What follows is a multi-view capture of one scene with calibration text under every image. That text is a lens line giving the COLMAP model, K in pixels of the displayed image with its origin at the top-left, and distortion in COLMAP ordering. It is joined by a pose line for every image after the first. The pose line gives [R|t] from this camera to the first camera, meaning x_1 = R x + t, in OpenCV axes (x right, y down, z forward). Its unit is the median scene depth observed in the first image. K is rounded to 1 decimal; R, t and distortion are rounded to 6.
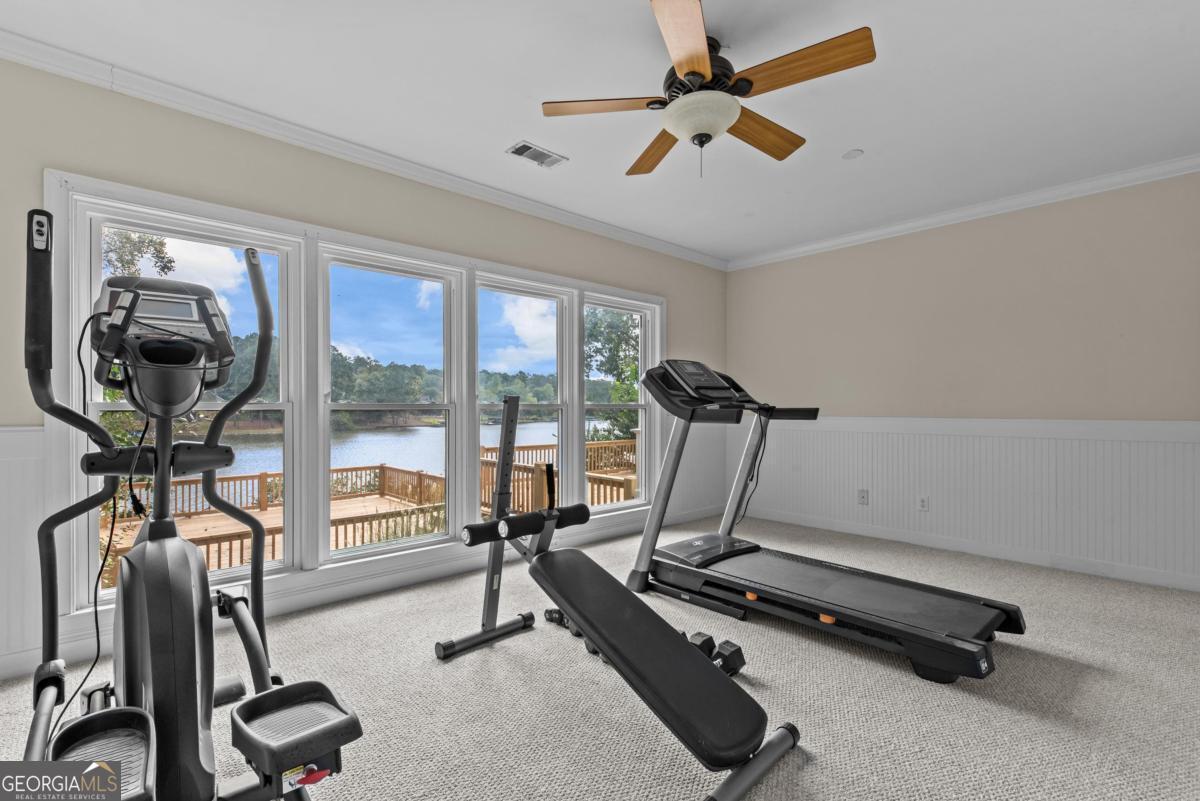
lens RADIAL K [[534.5, 0, 605.2], [0, 534.5, 403.2], [0, 0, 1]] dist [0.003626, -0.000728]
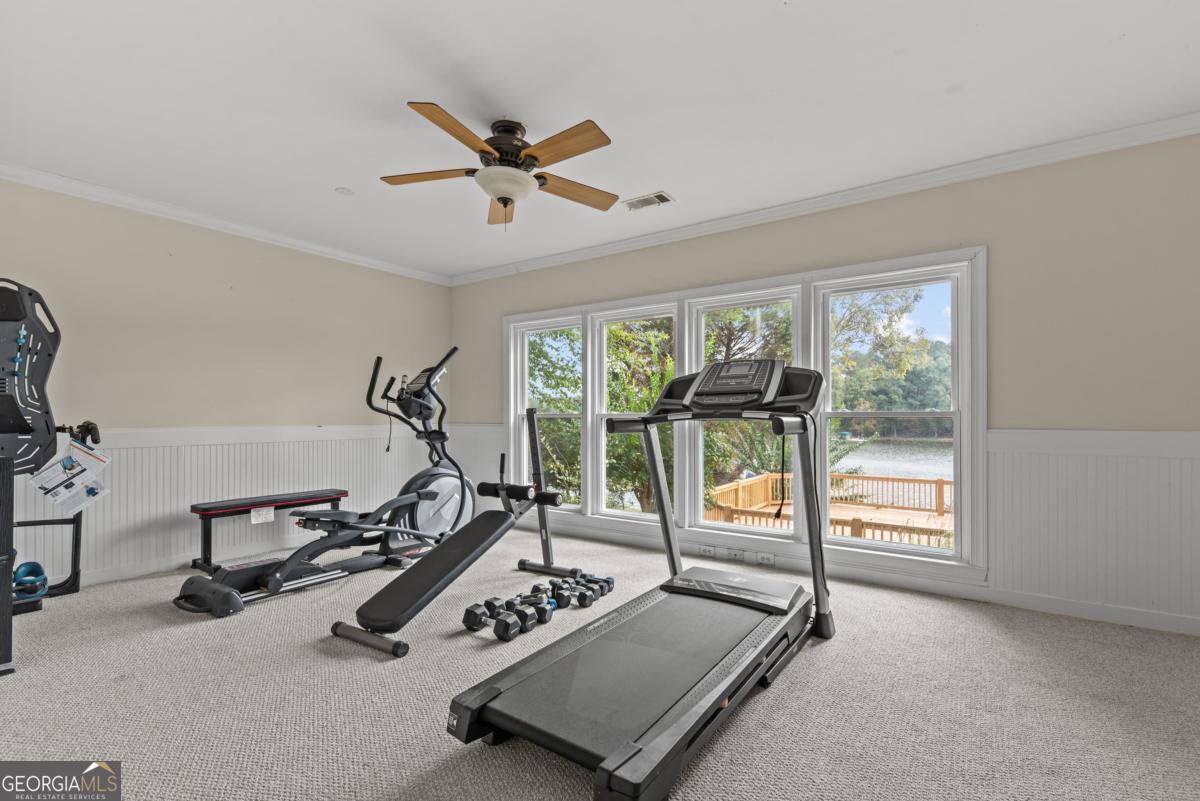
lens RADIAL K [[534.5, 0, 604.6], [0, 534.5, 407.3], [0, 0, 1]] dist [0.003626, -0.000728]
pose [[0.195258, -0.008627, -0.980714, 0.652191], [0.002358, 0.999963, -0.008326, -0.002545], [0.980749, -0.000687, 0.195271, 0.444999]]
